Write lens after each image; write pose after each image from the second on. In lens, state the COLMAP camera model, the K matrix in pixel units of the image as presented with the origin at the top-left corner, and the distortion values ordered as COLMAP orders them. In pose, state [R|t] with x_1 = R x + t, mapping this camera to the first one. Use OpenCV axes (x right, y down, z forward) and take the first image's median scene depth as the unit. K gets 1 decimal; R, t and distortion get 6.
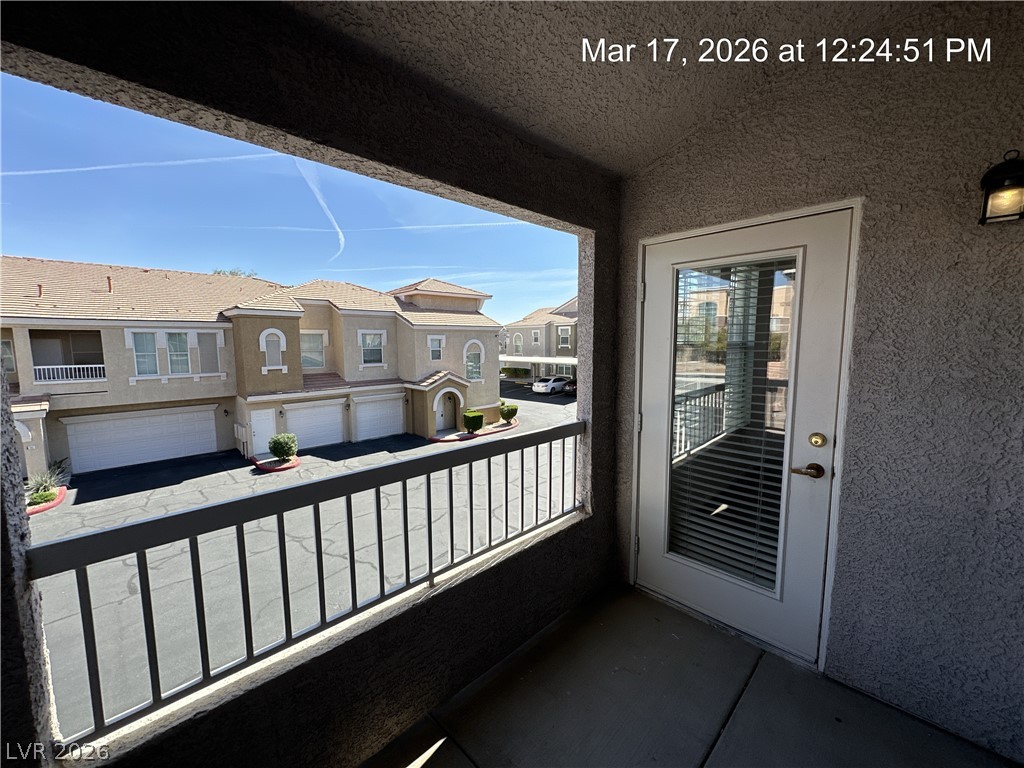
lens RADIAL K [[407.4, 0, 512.7], [0, 407.4, 382.3], [0, 0, 1]] dist [0.001871, 0.000152]
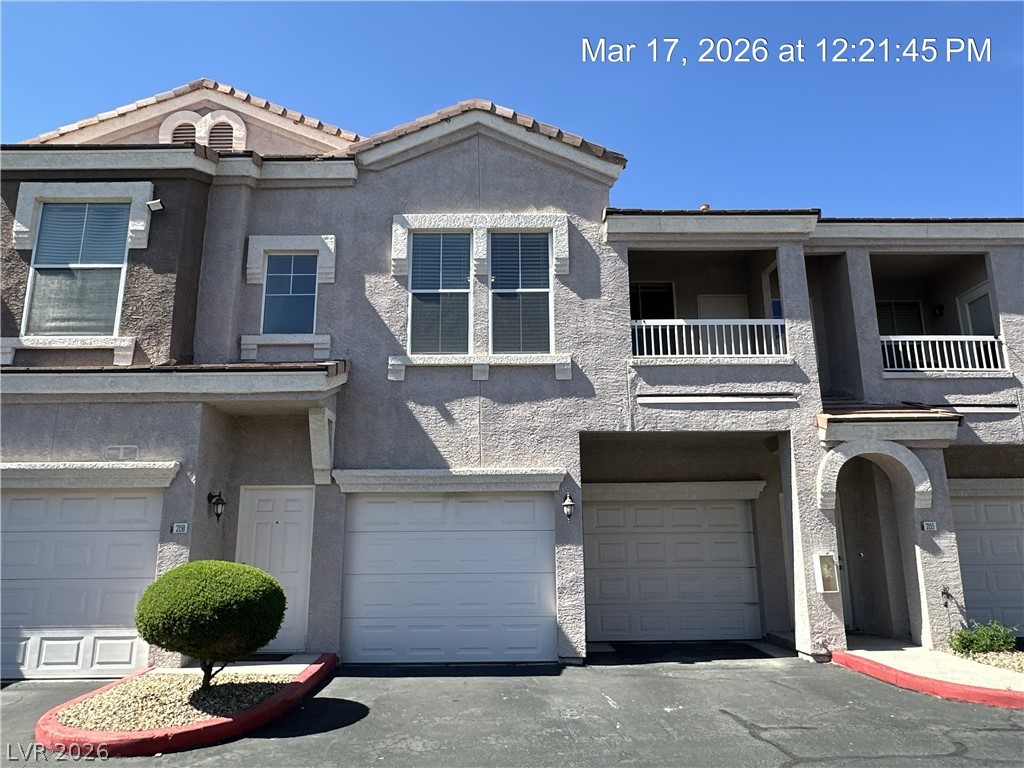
lens RADIAL K [[714.7, 0, 514.6], [0, 714.7, 388.4], [0, 0, 1]] dist [0.013879, -0.016747]
pose [[0.725924, -0.158352, -0.669297, -0.964791], [-0.065177, 0.952916, -0.296146, 0.248260], [0.684680, 0.258602, 0.681424, 0.271590]]
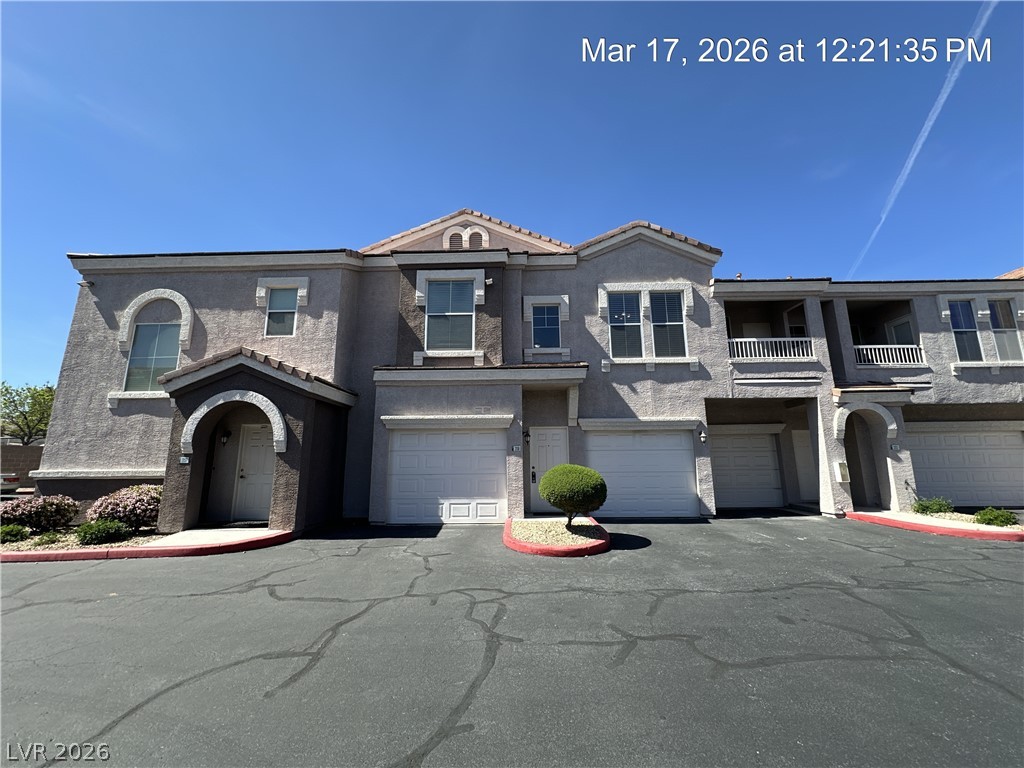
lens RADIAL K [[407.4, 0, 514.3], [0, 407.4, 387.0], [0, 0, 1]] dist [0.001871, 0.000152]
pose [[0.704850, -0.135153, -0.696362, -1.098028], [-0.067716, 0.964379, -0.255712, 0.272179], [0.706117, 0.227393, 0.670590, 0.062907]]
